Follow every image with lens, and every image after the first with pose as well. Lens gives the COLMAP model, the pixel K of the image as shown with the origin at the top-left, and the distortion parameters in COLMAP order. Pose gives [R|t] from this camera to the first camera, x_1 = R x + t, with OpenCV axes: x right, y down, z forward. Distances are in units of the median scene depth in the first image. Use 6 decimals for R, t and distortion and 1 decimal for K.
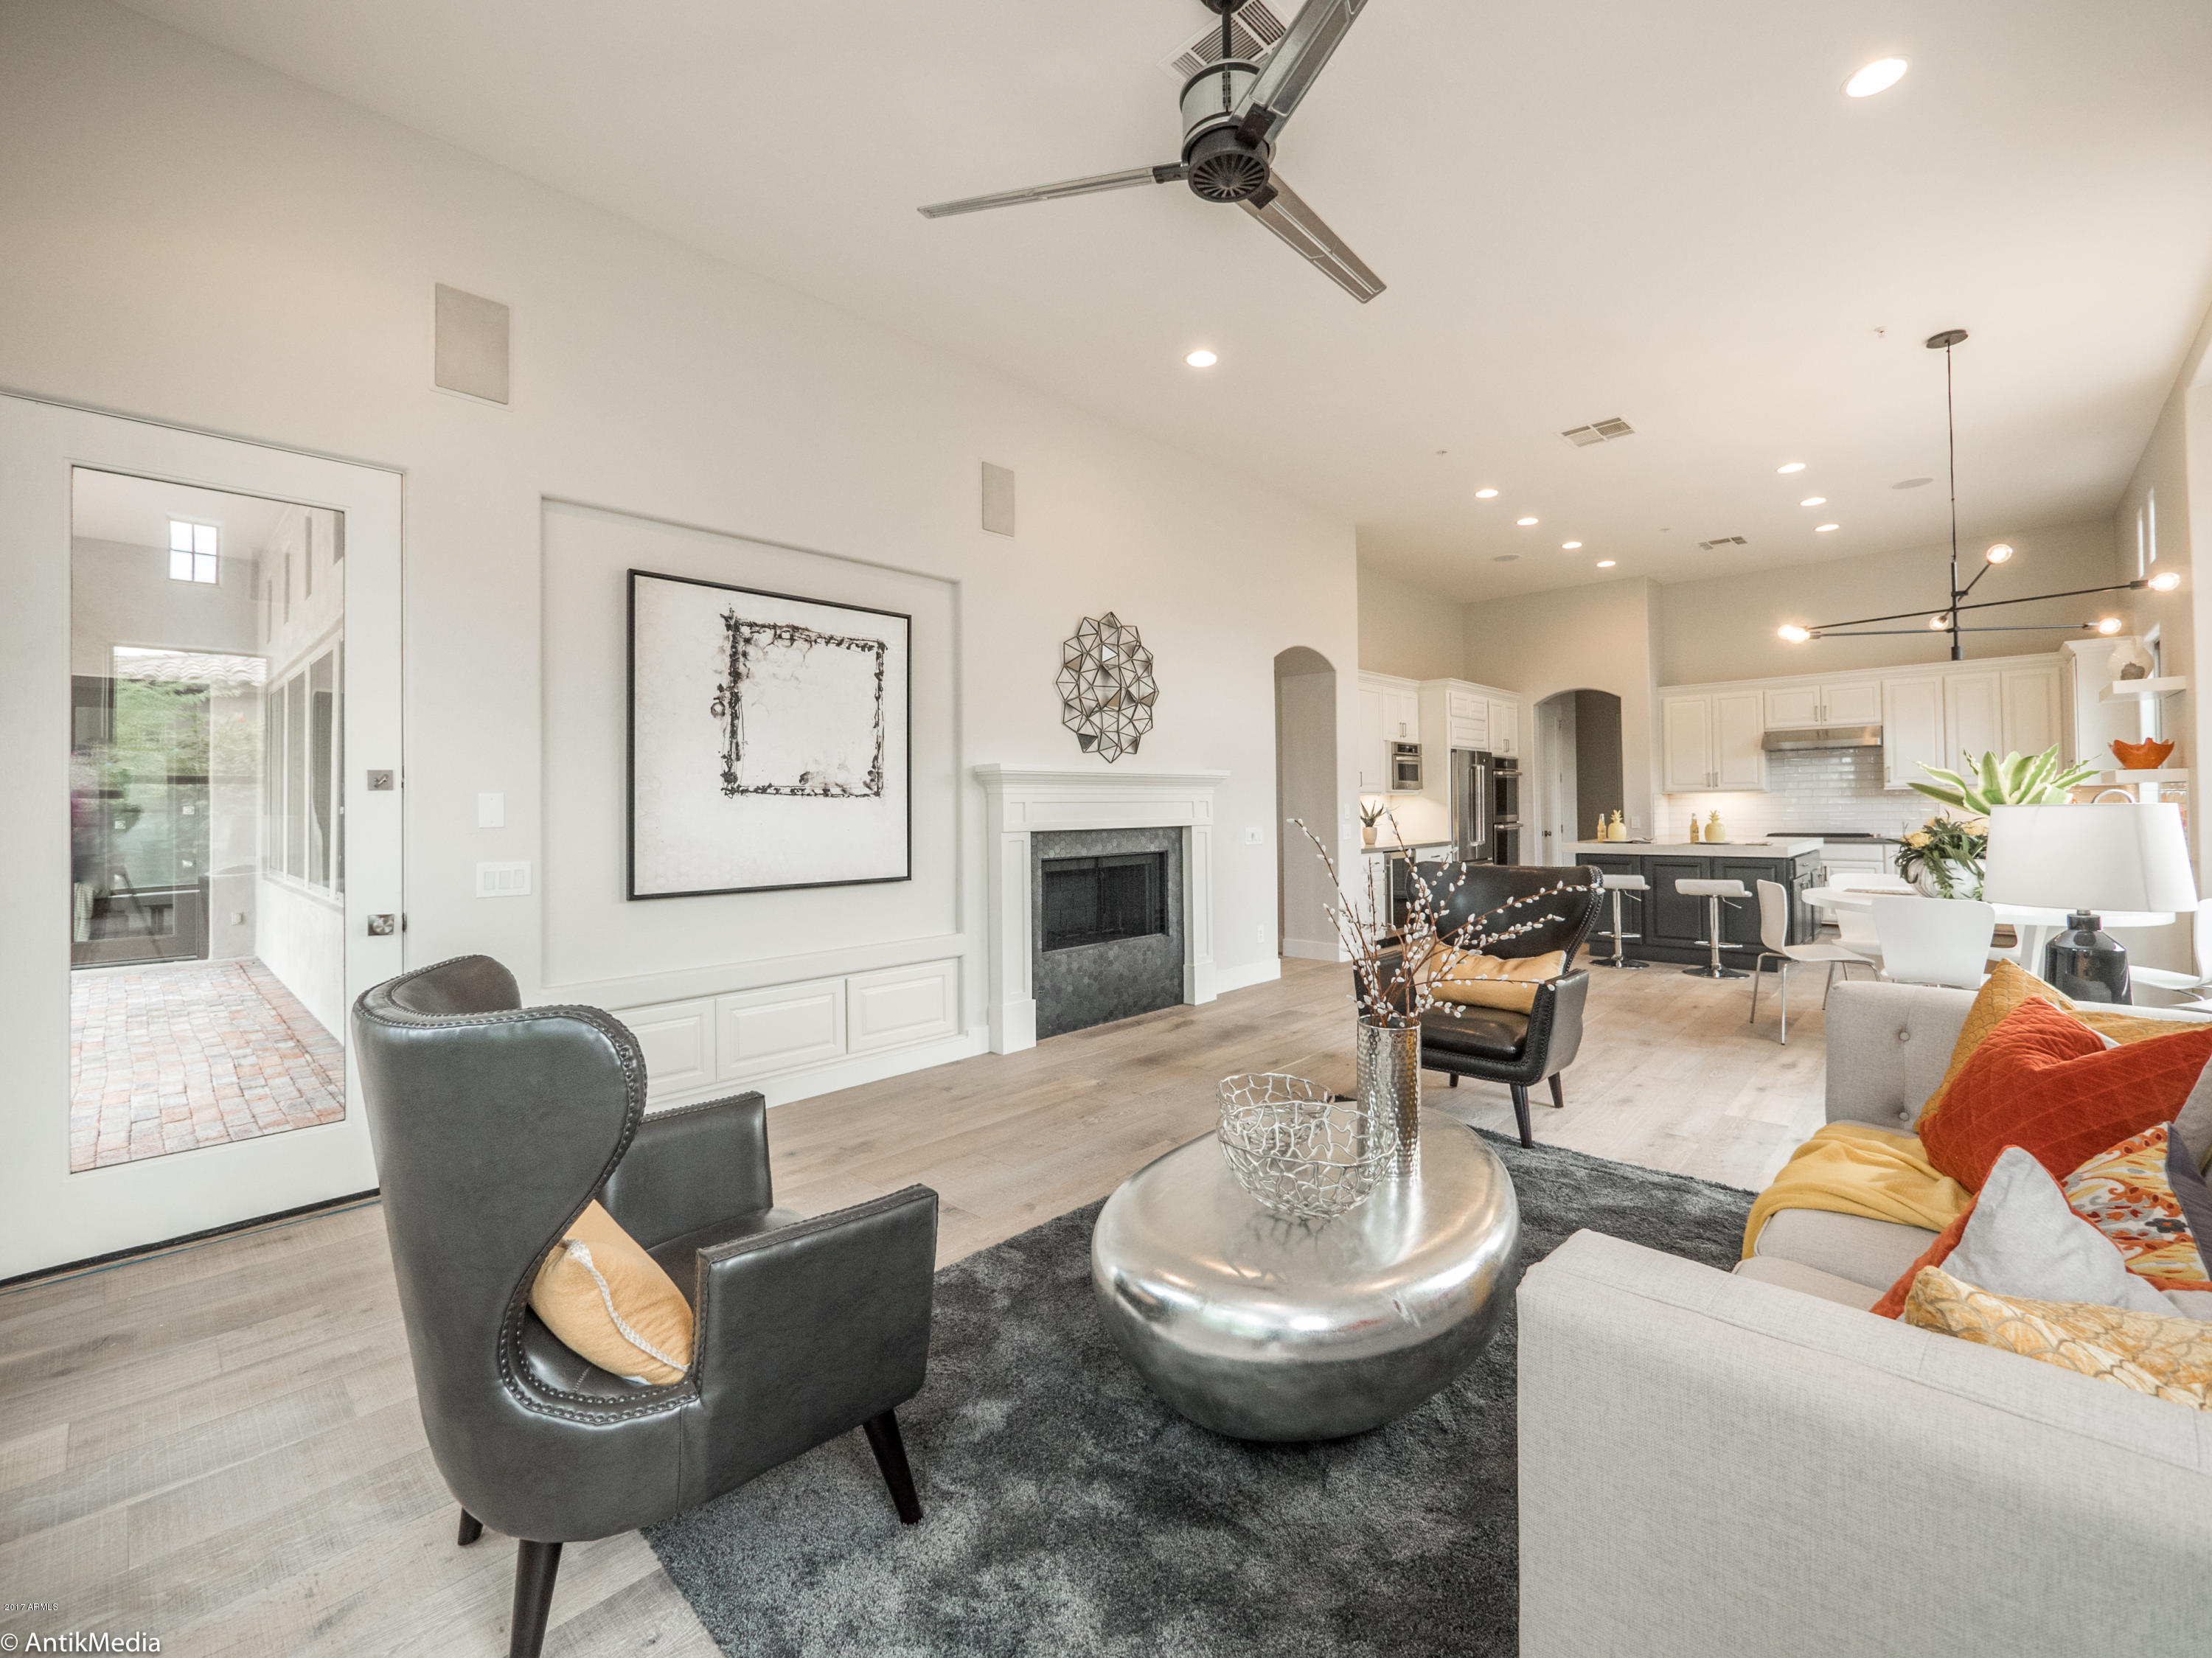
lens RADIAL K [[928.6, 0, 1109.5], [0, 928.6, 797.0], [0, 0, 1]] dist [-0.001626, 0.000221]
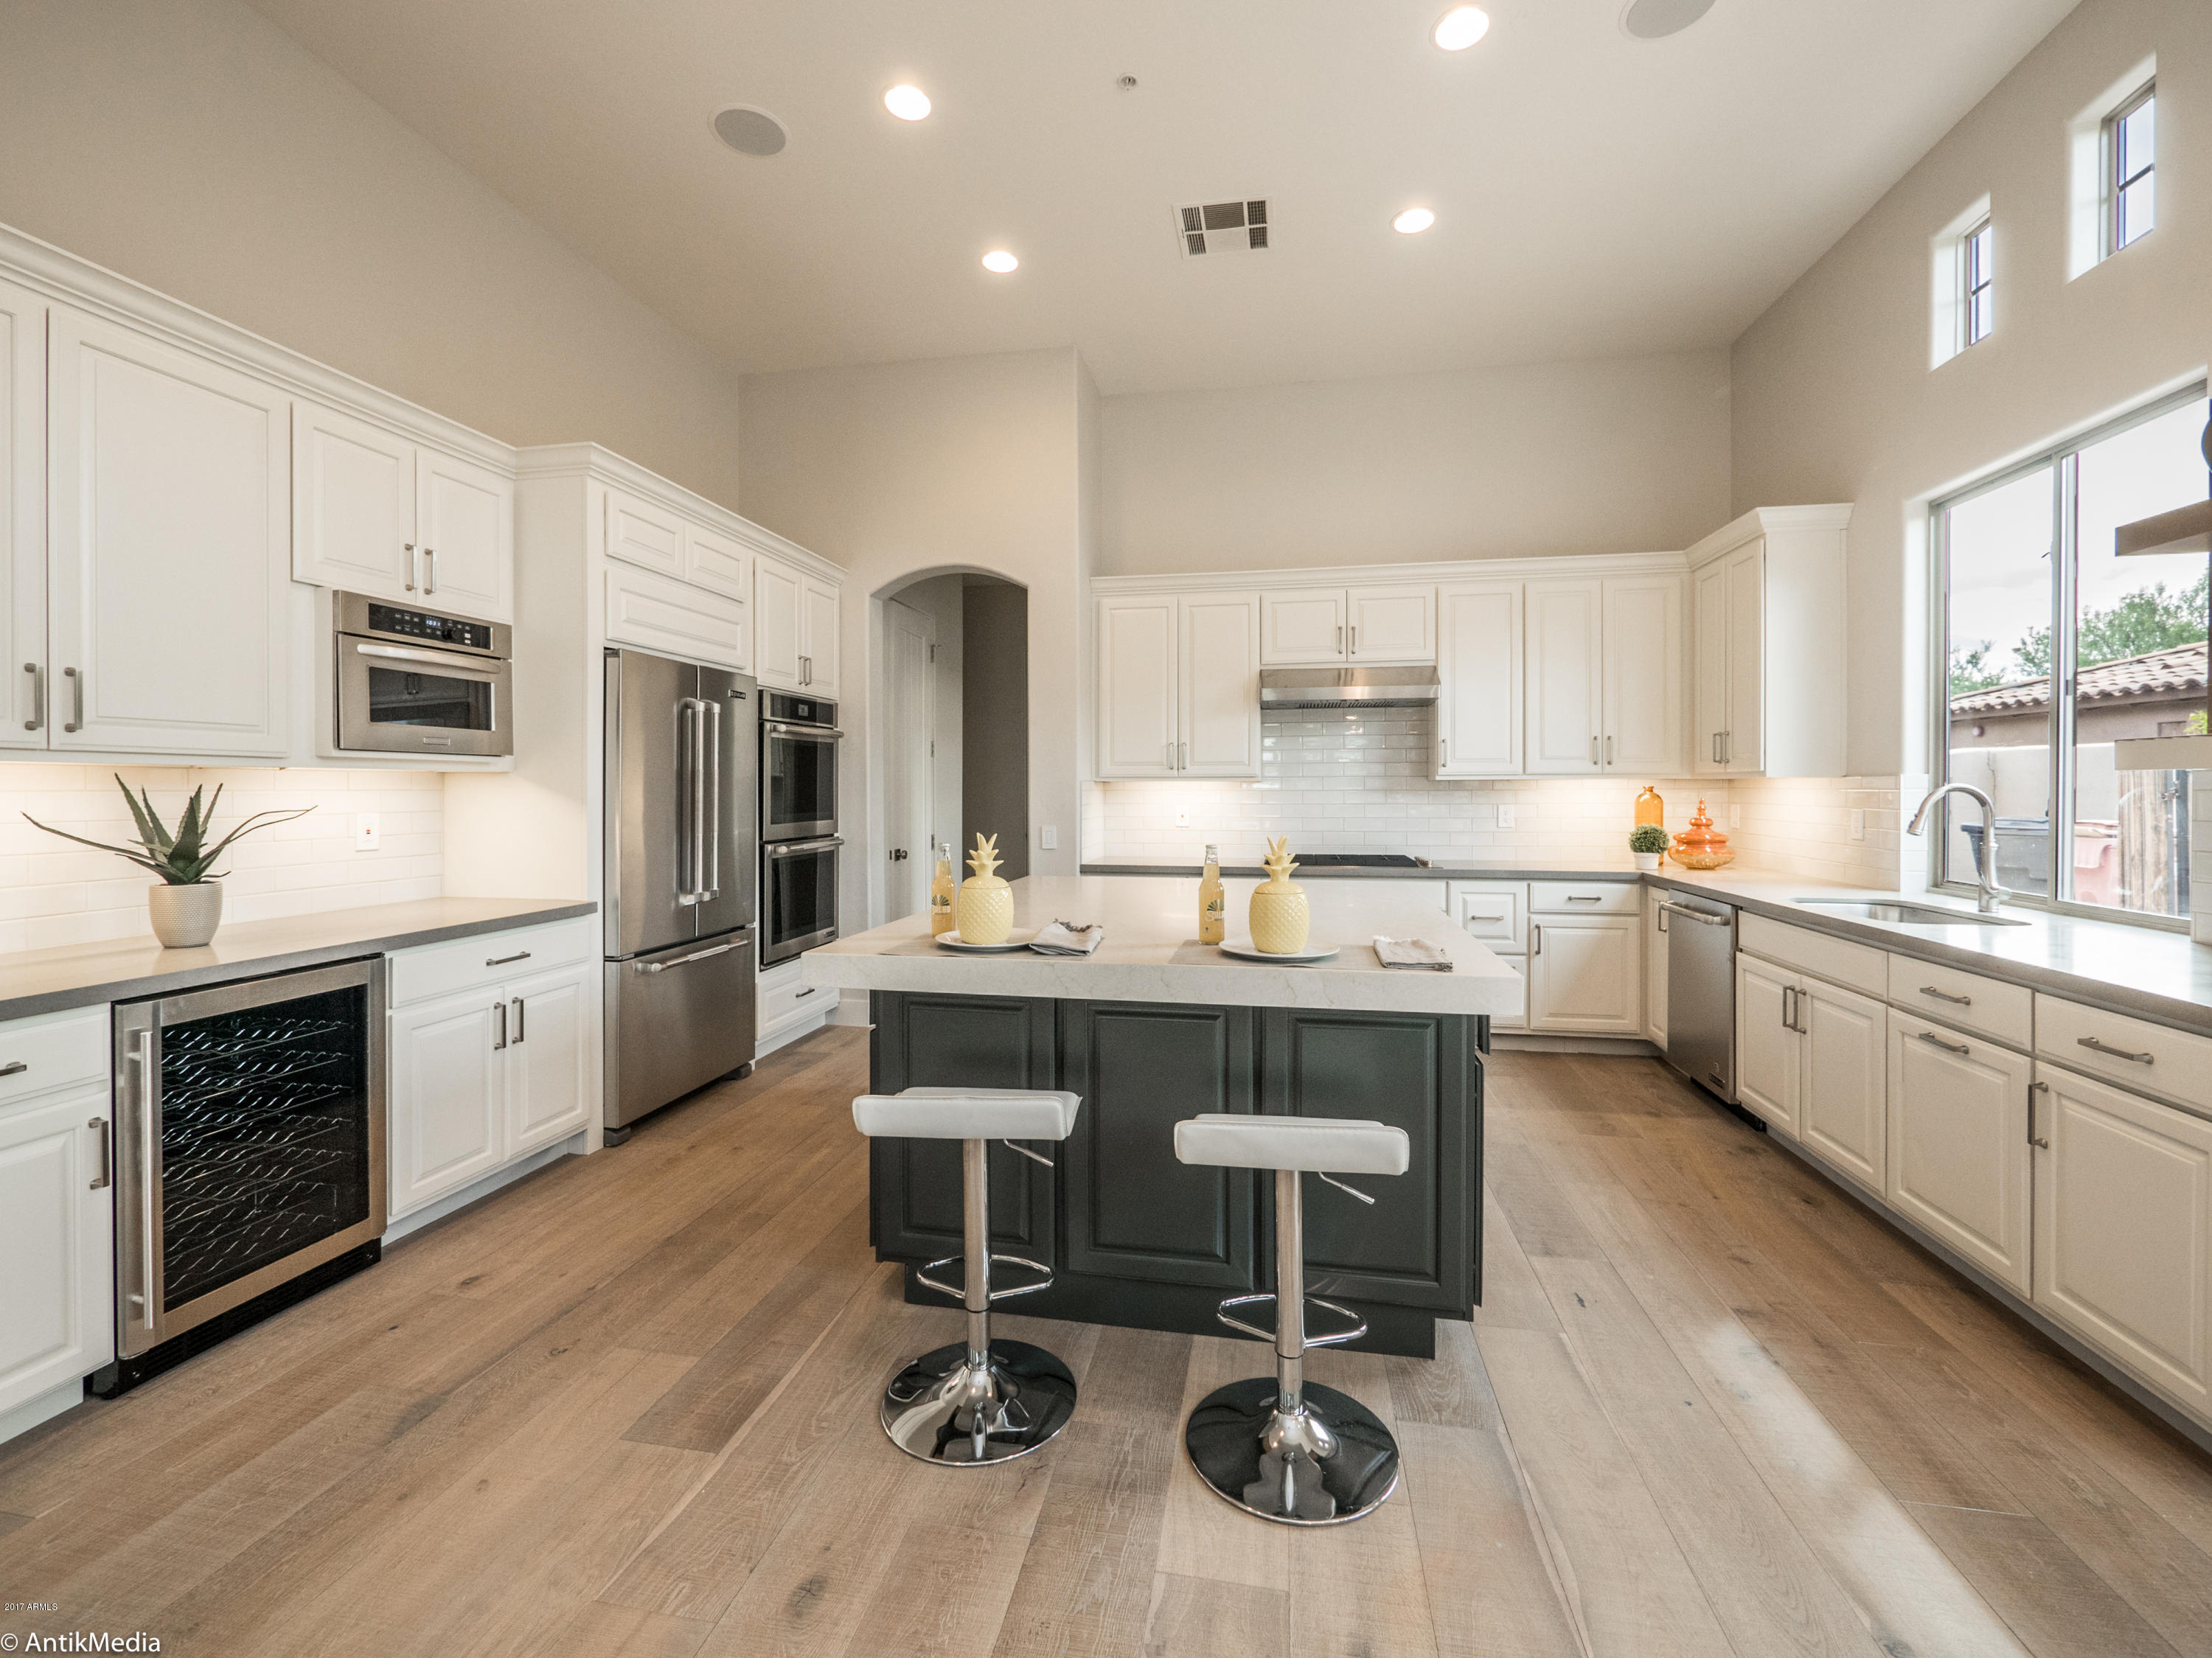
lens RADIAL K [[928.6, 0, 1109.5], [0, 928.6, 797.0], [0, 0, 1]] dist [-0.001626, 0.000221]
pose [[0.838929, 0.006504, 0.544202, 0.333842], [-0.016585, 0.999770, 0.013619, -0.001852], [-0.543988, -0.020451, 0.838844, 0.585123]]
